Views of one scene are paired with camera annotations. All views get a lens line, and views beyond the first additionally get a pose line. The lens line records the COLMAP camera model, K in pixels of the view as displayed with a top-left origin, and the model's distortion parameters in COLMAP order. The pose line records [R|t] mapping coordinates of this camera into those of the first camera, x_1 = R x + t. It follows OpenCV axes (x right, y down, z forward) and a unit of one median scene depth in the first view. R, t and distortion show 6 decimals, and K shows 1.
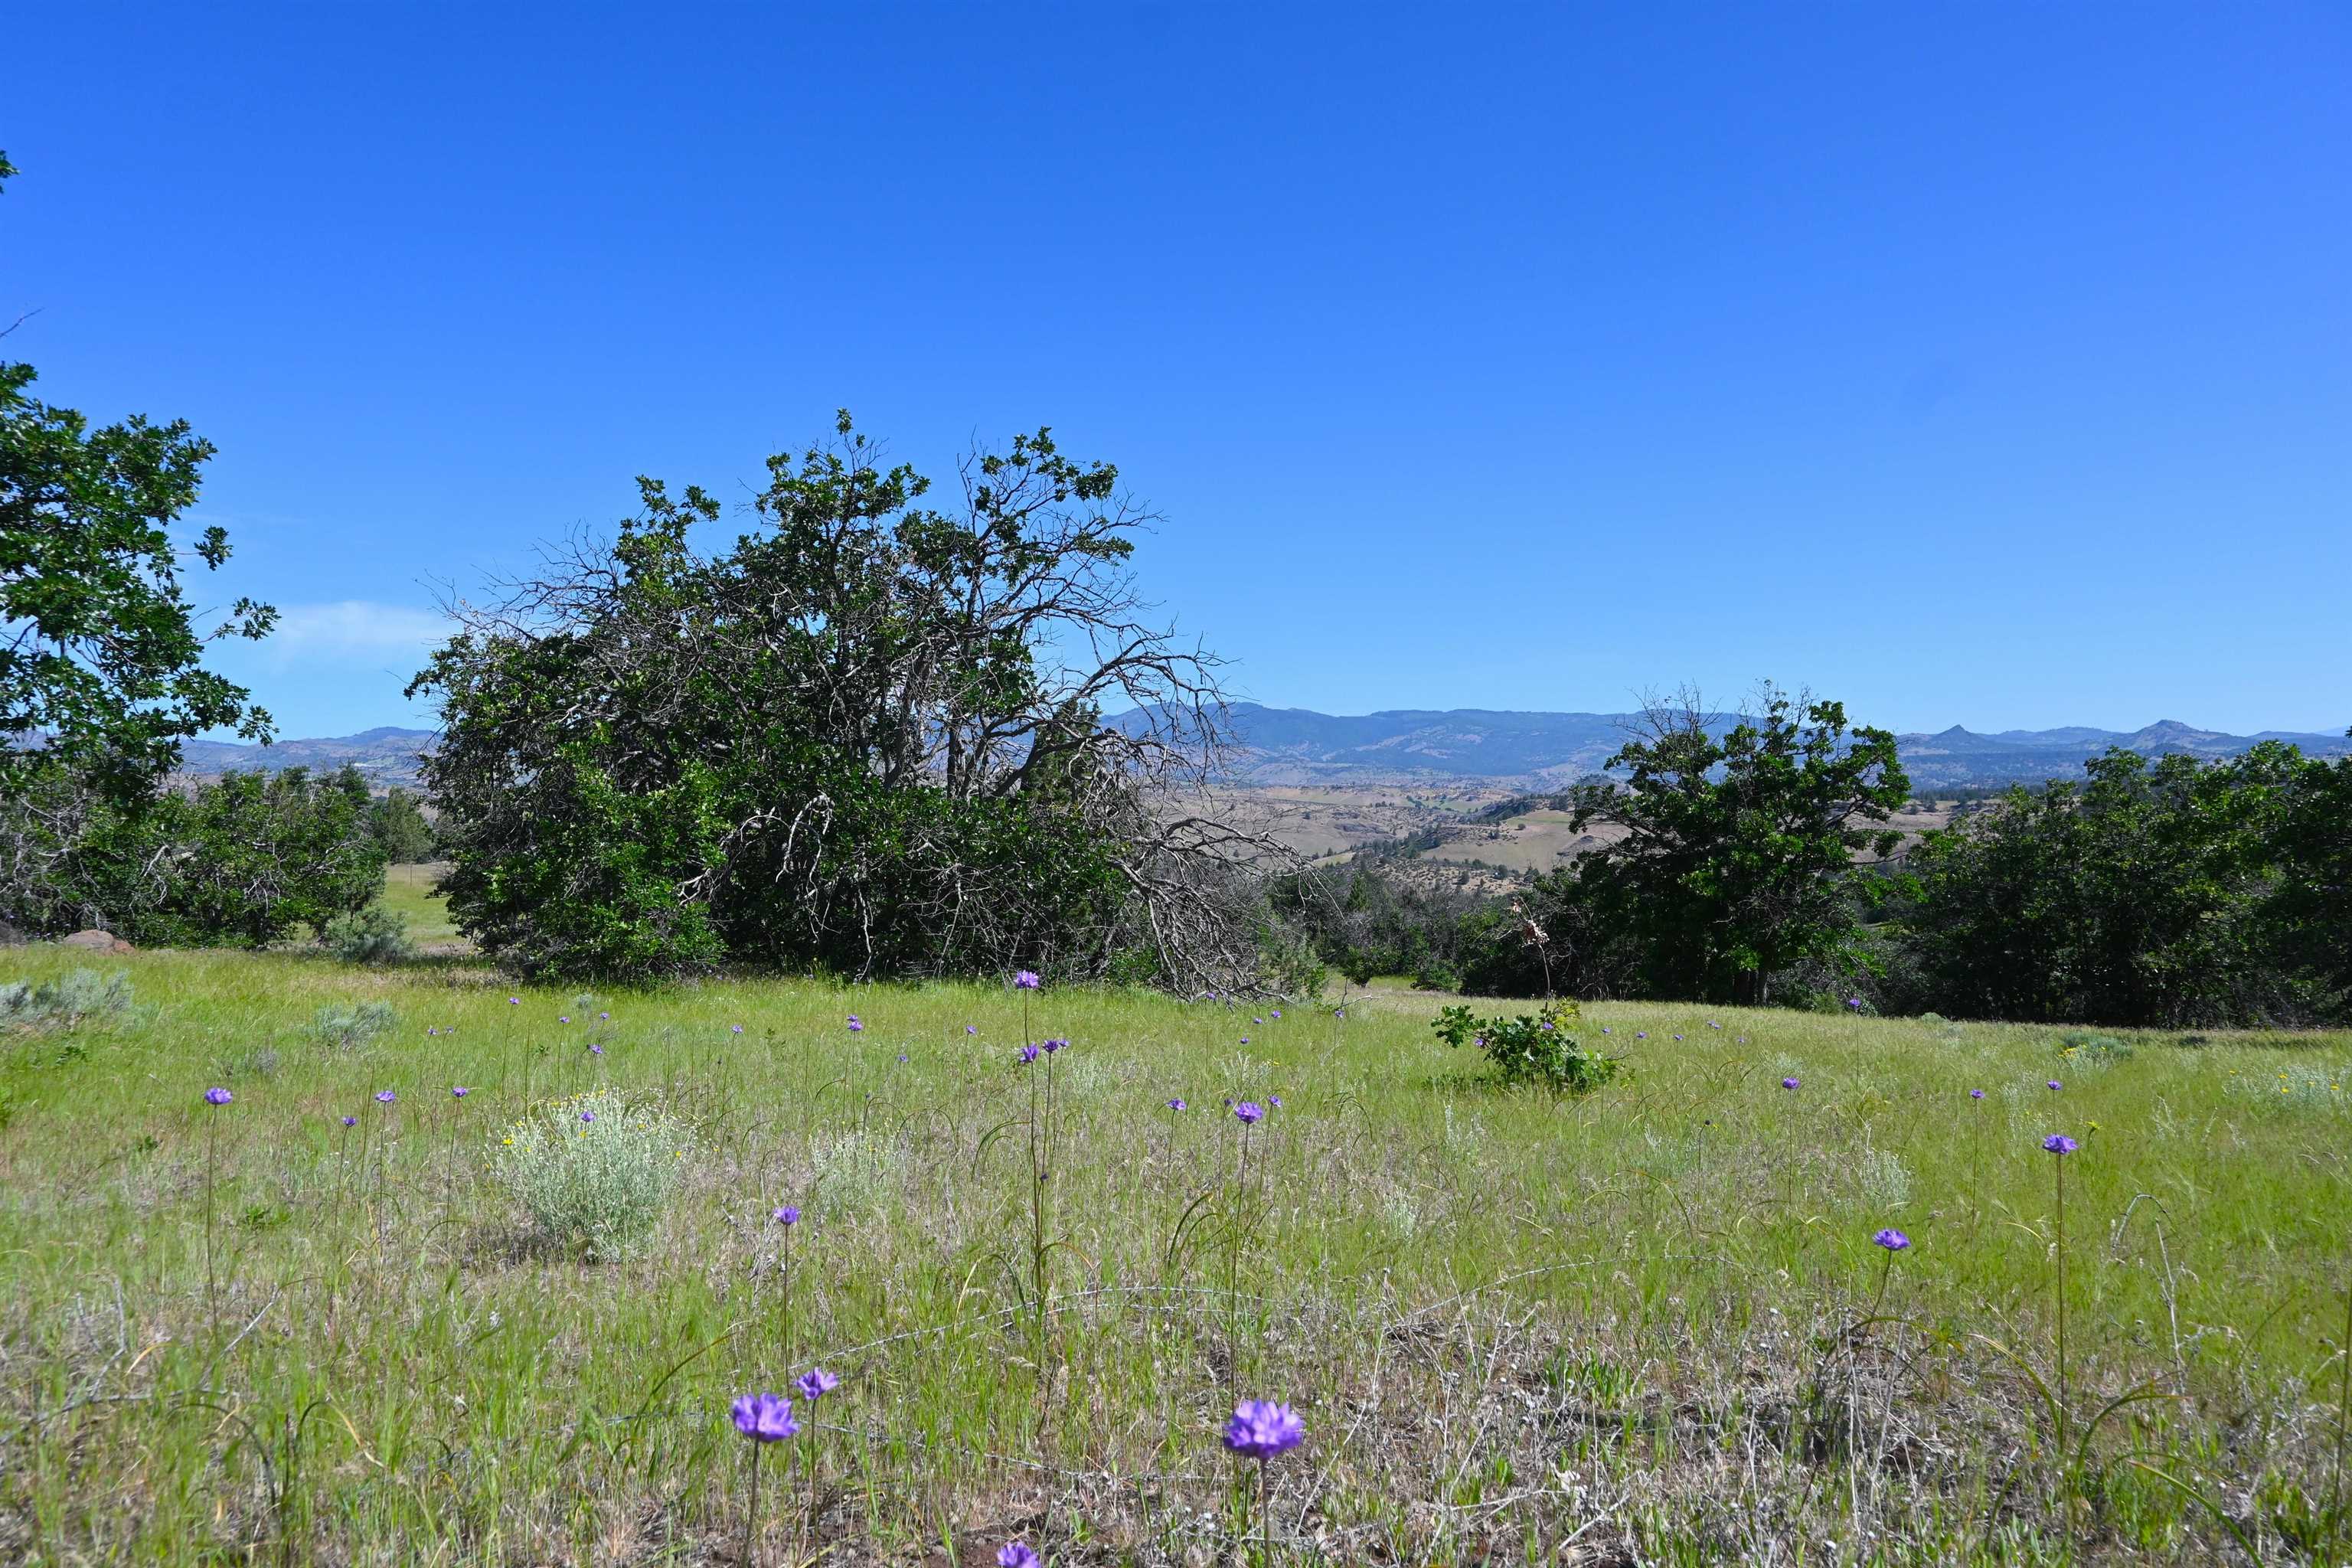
lens RADIAL K [[1631.9, 0, 1175.7], [0, 1631.9, 788.1], [0, 0, 1]] dist [0.001281, 0.001157]
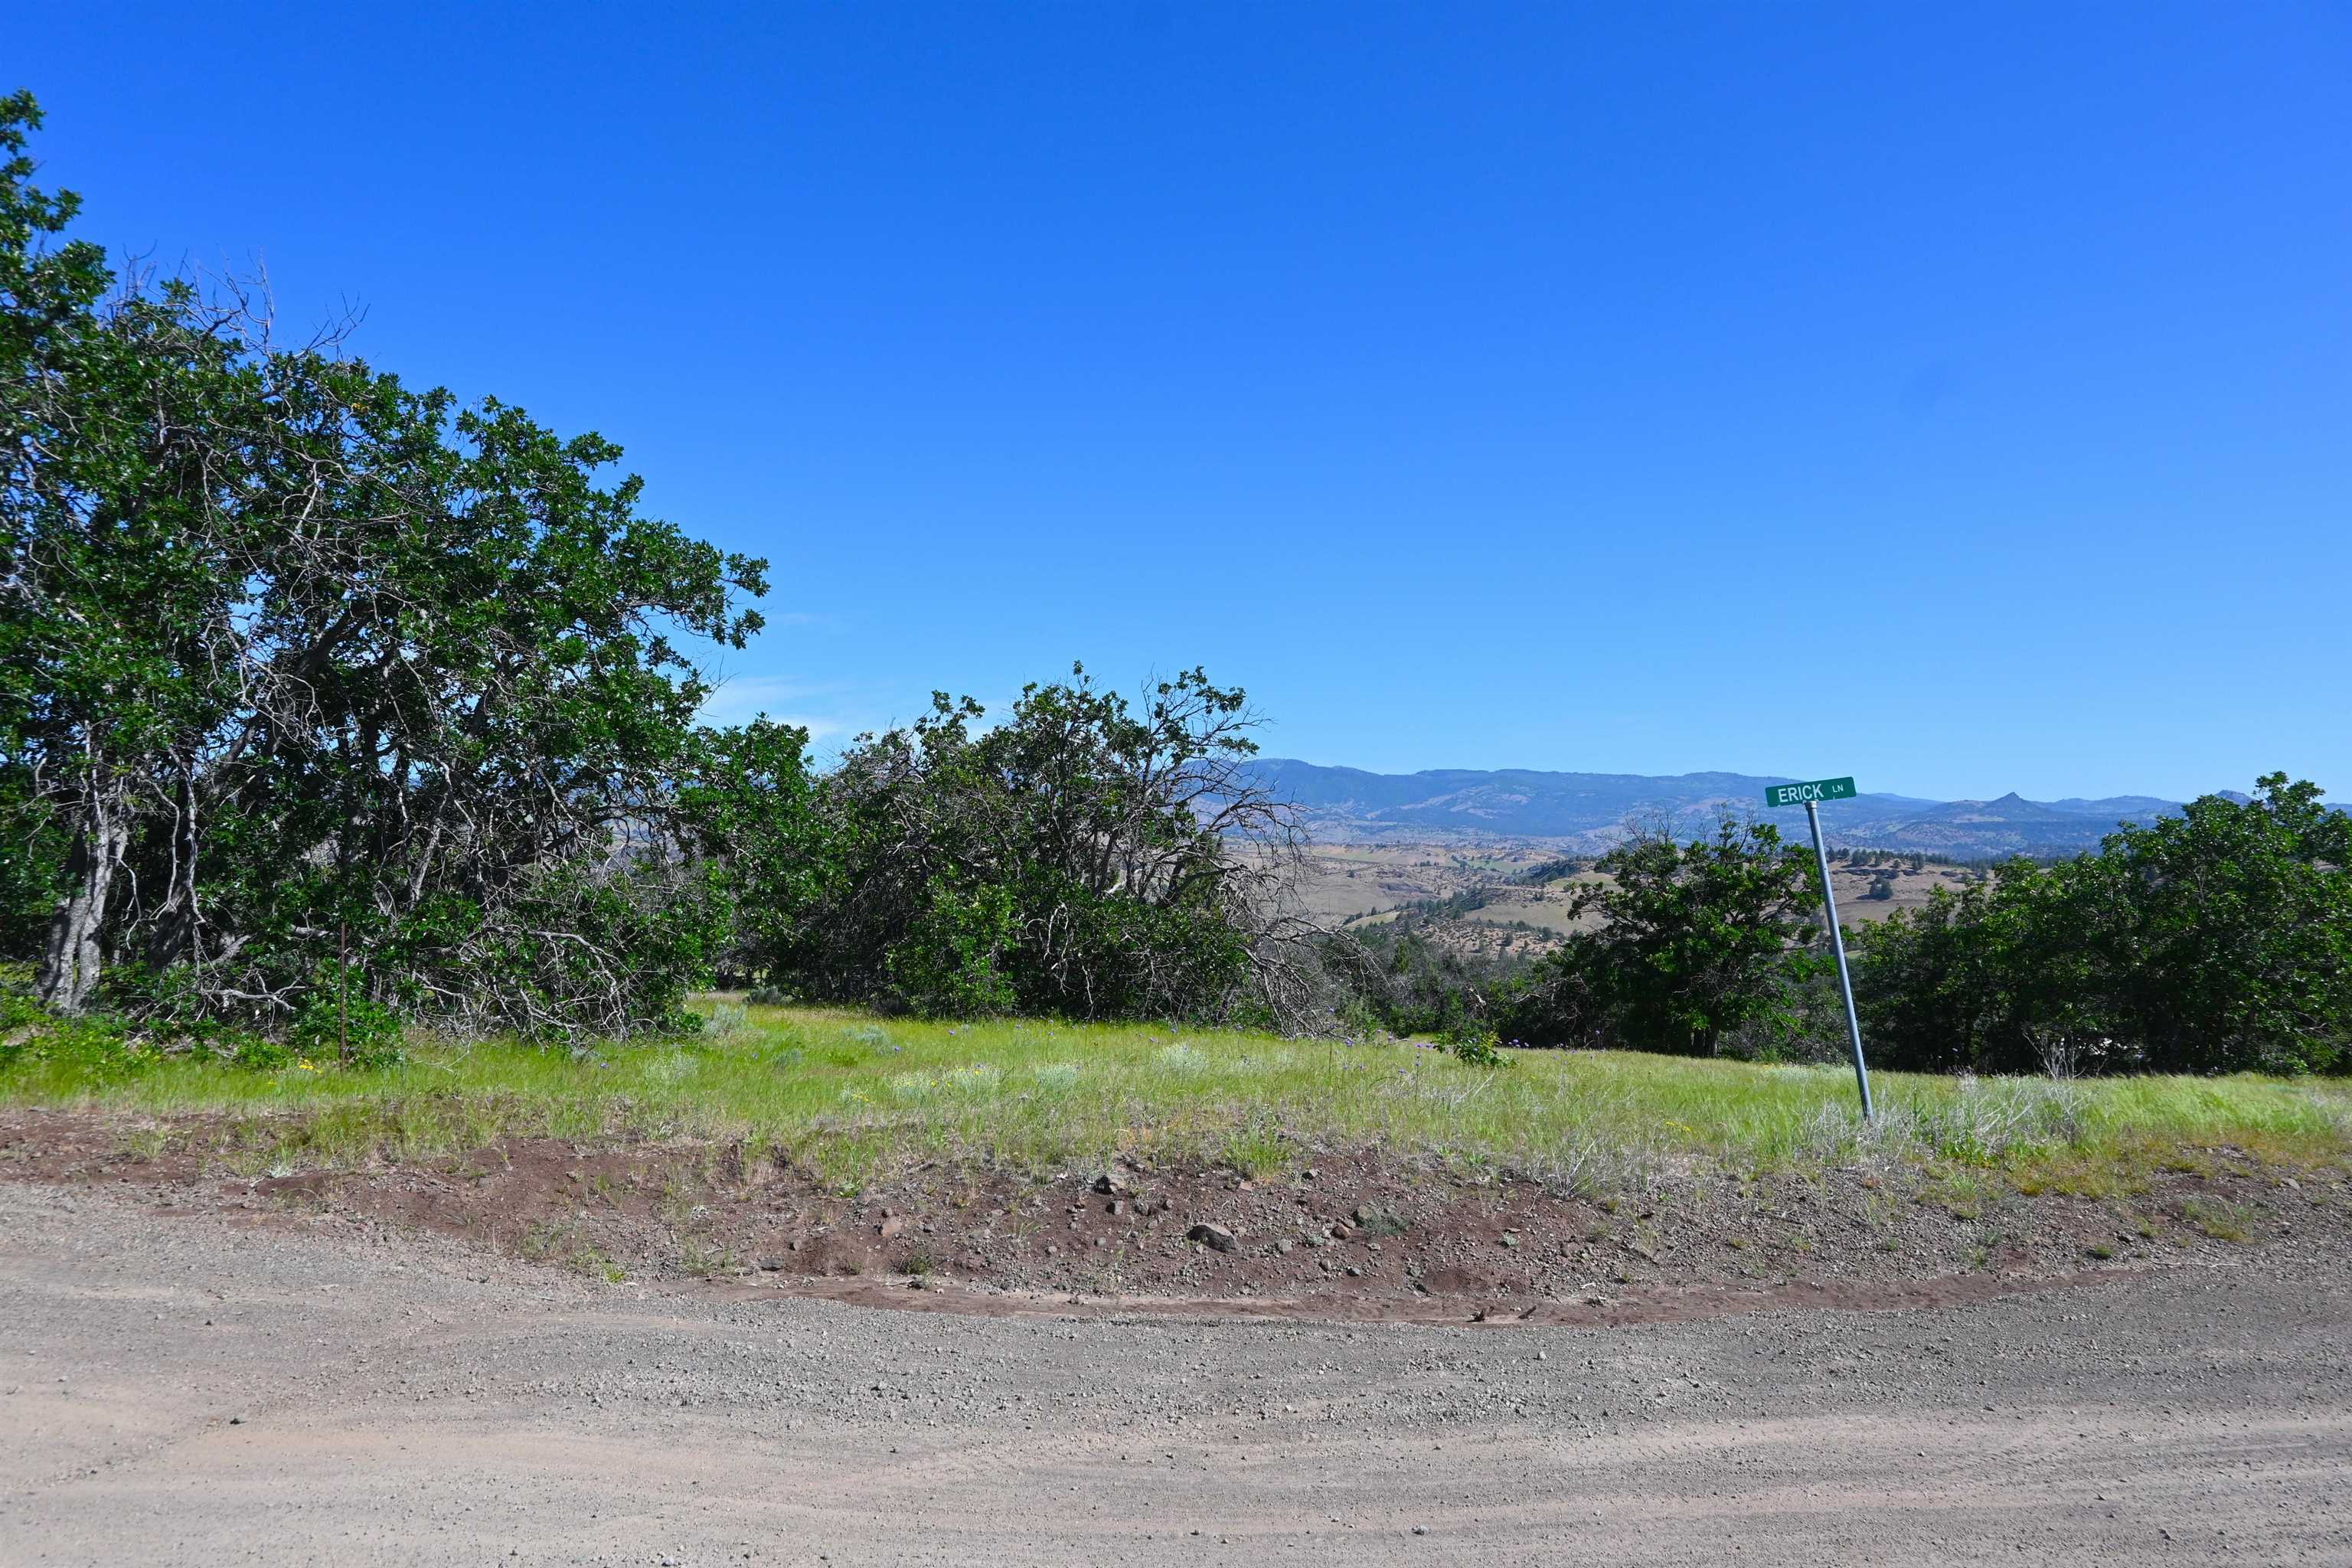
lens RADIAL K [[1631.9, 0, 1167.7], [0, 1631.9, 784.5], [0, 0, 1]] dist [0.001281, 0.001157]
pose [[0.999376, 0.014339, -0.032290, -0.032840], [-0.015485, 0.999248, -0.035543, -0.029281], [0.031756, 0.036020, 0.998846, -0.301772]]
